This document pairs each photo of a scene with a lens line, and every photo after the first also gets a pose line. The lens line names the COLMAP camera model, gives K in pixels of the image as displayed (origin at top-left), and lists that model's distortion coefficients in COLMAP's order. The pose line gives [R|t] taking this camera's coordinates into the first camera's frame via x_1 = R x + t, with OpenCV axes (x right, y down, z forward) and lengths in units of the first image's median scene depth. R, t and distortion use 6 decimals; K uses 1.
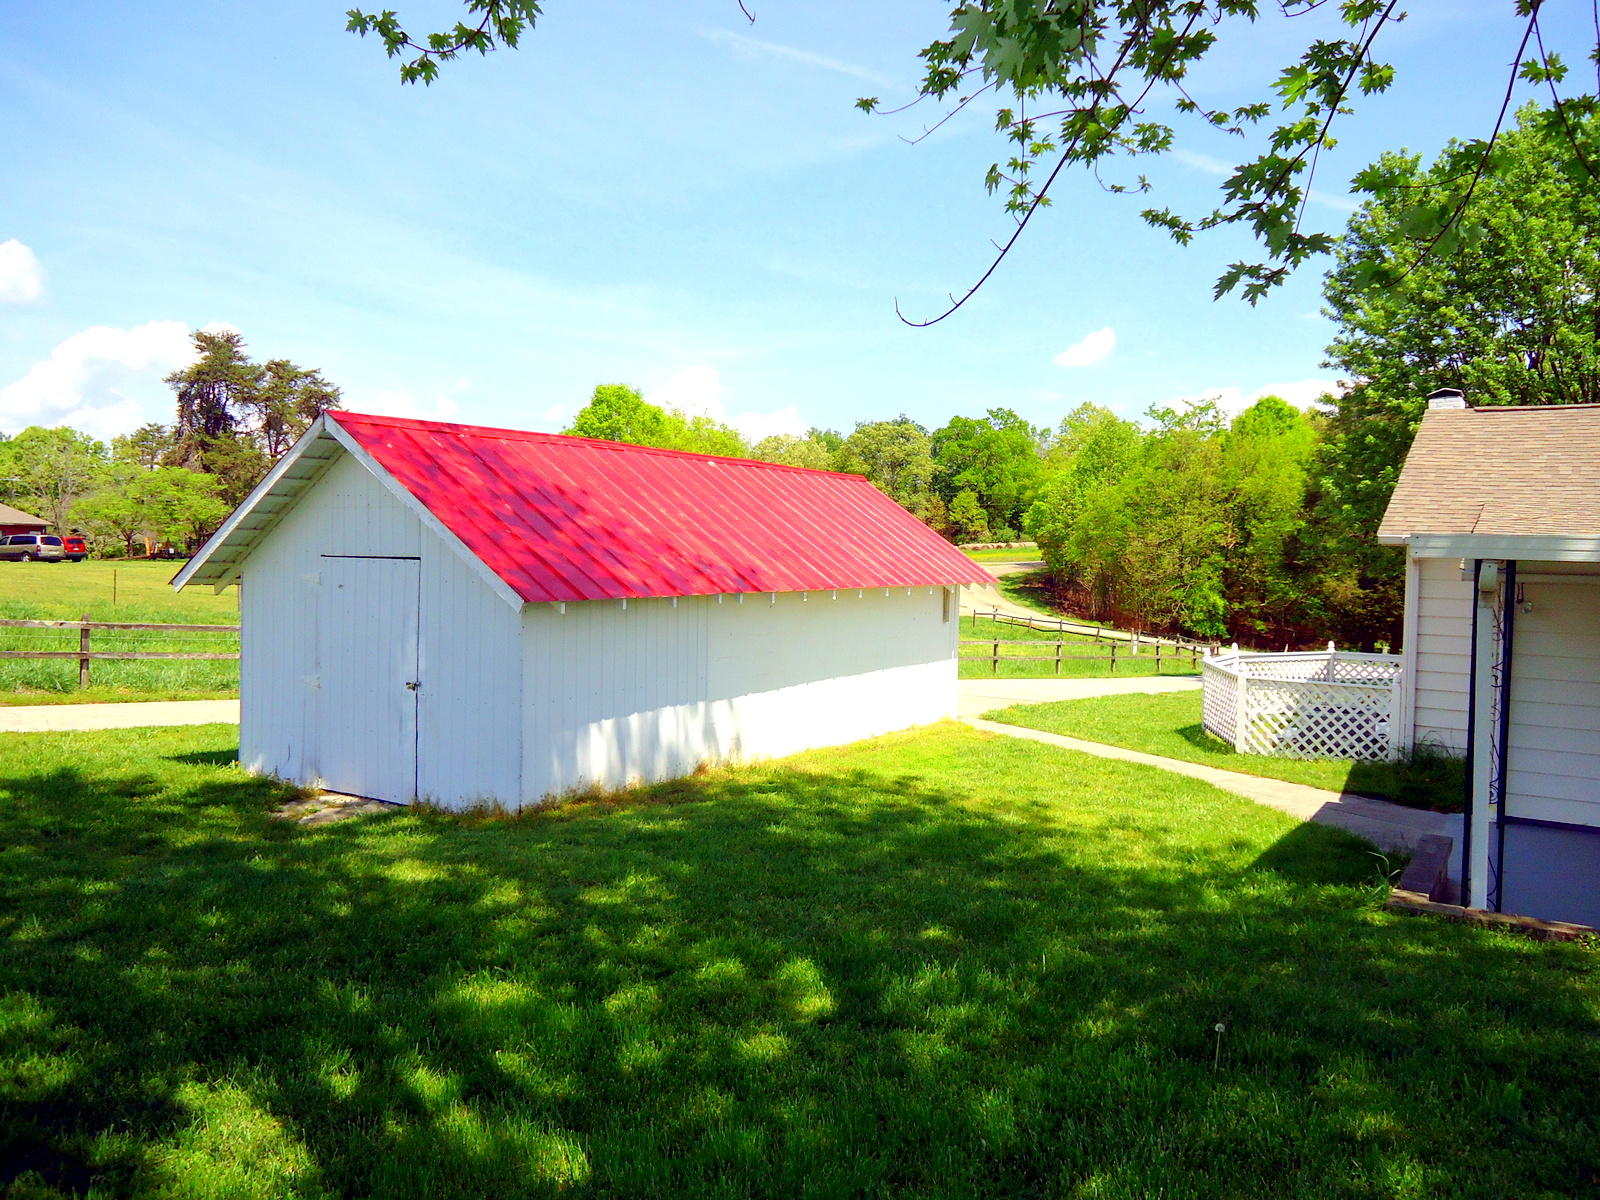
lens RADIAL K [[1160.2, 0, 801.6], [0, 1160.2, 598.3], [0, 0, 1]] dist [-0.005852, -0.003572]
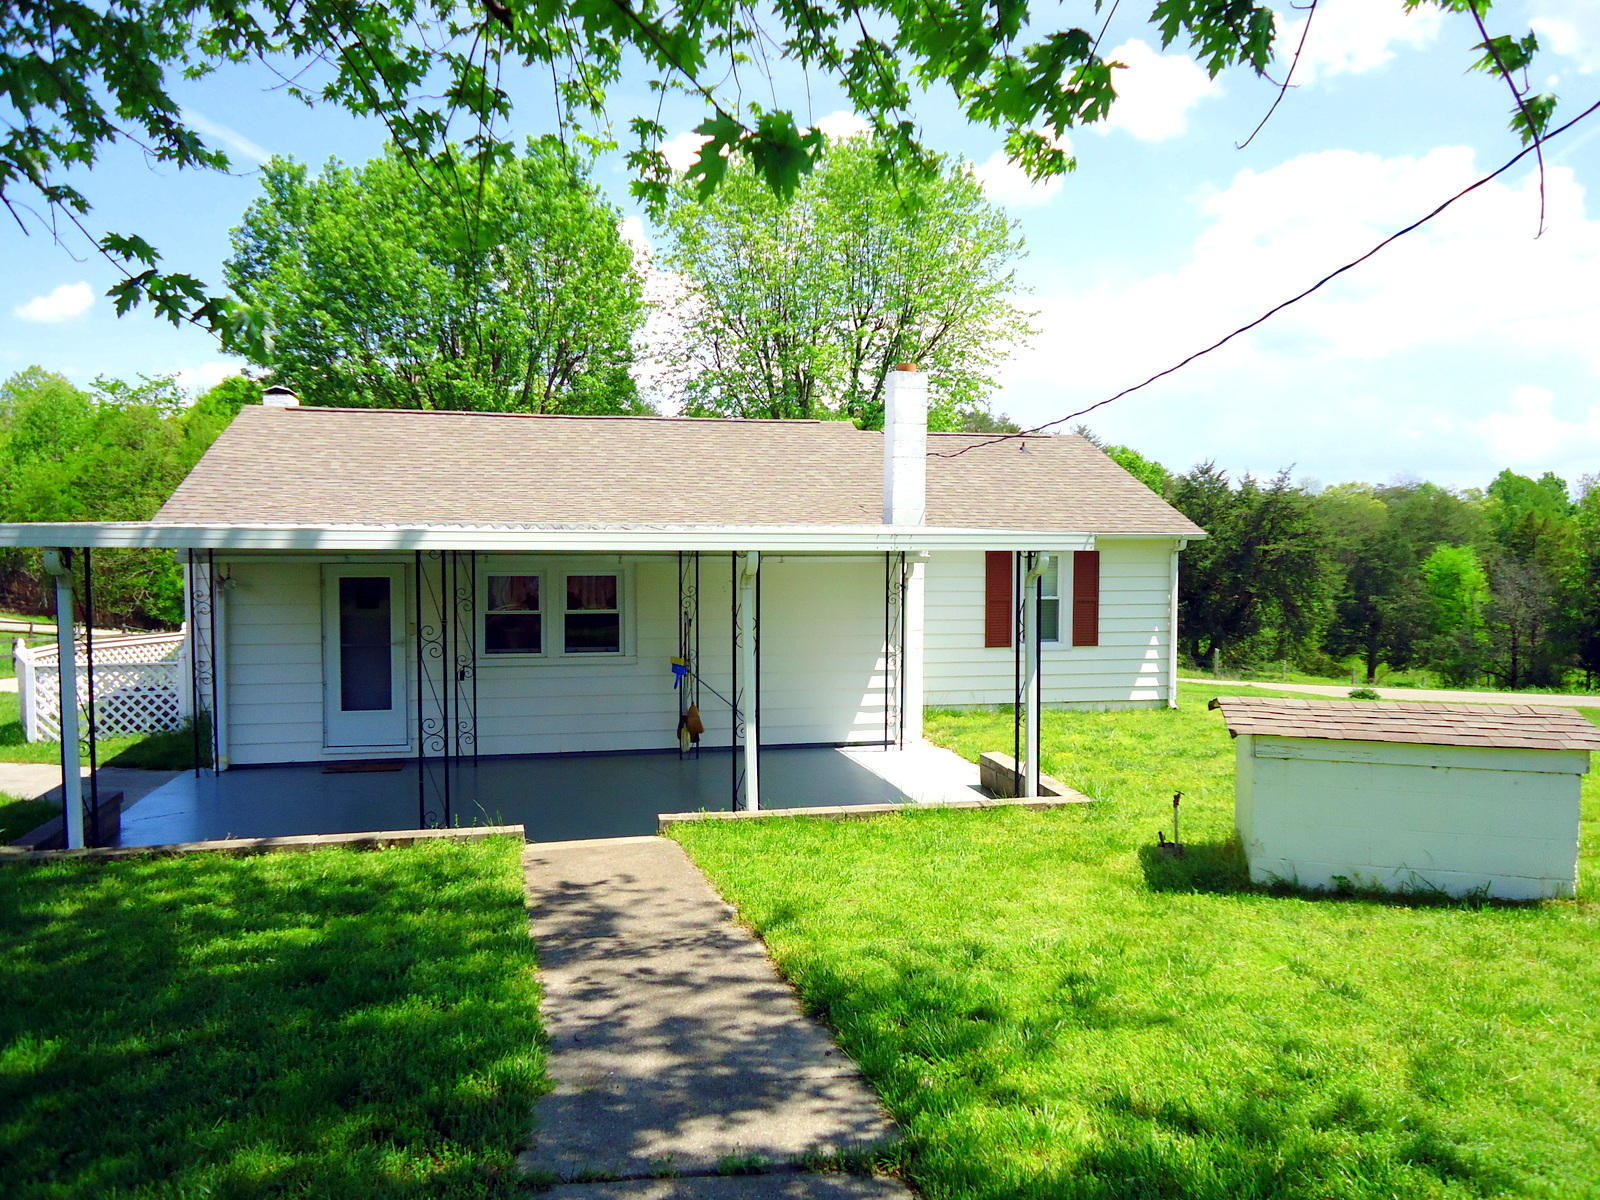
lens RADIAL K [[1160.2, 0, 805.7], [0, 1160.2, 595.4], [0, 0, 1]] dist [-0.005852, -0.003572]
pose [[0.696645, -0.052724, 0.715476, 0.106993], [0.042874, 0.998573, 0.031841, 0.003775], [-0.716134, 0.008493, 0.697911, -0.127260]]
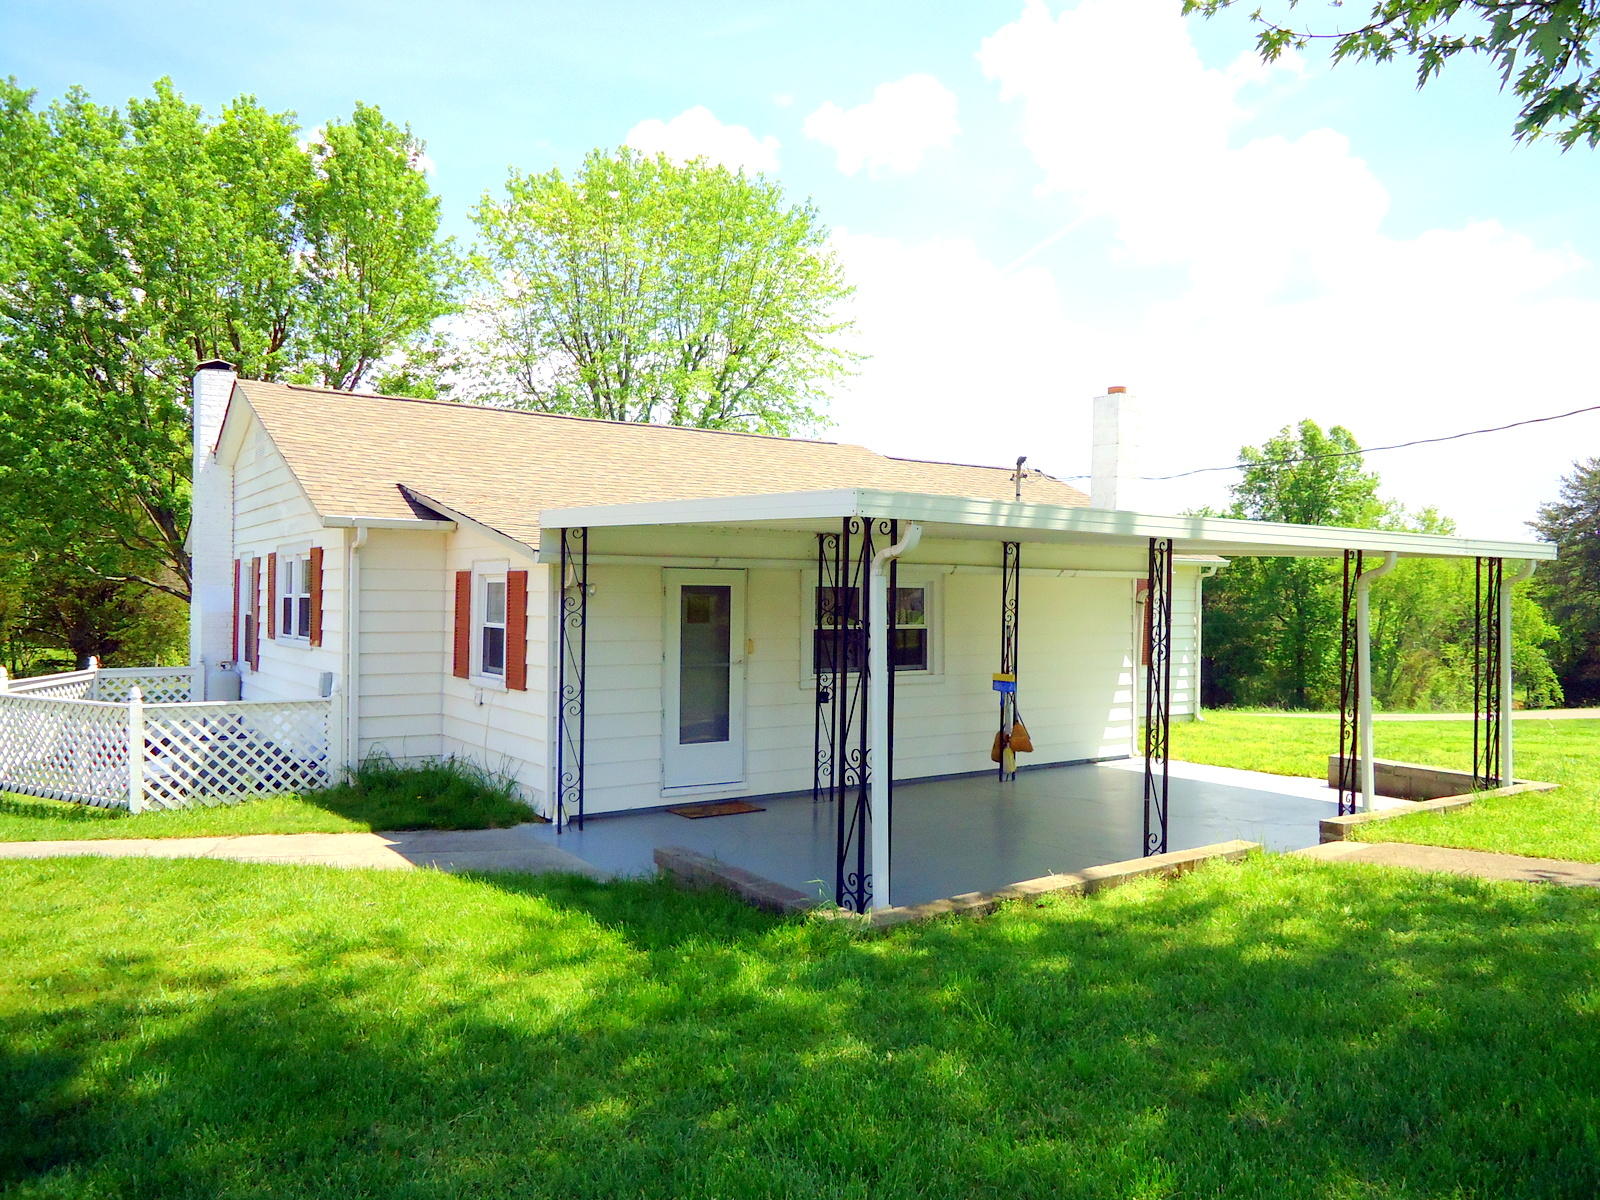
lens RADIAL K [[1160.2, 0, 803.2], [0, 1160.2, 605.7], [0, 0, 1]] dist [-0.005852, -0.003572]
pose [[0.367980, -0.029933, 0.929352, -0.103926], [0.034896, 0.999222, 0.018366, 0.004697], [-0.929179, 0.025673, 0.368739, 0.268029]]
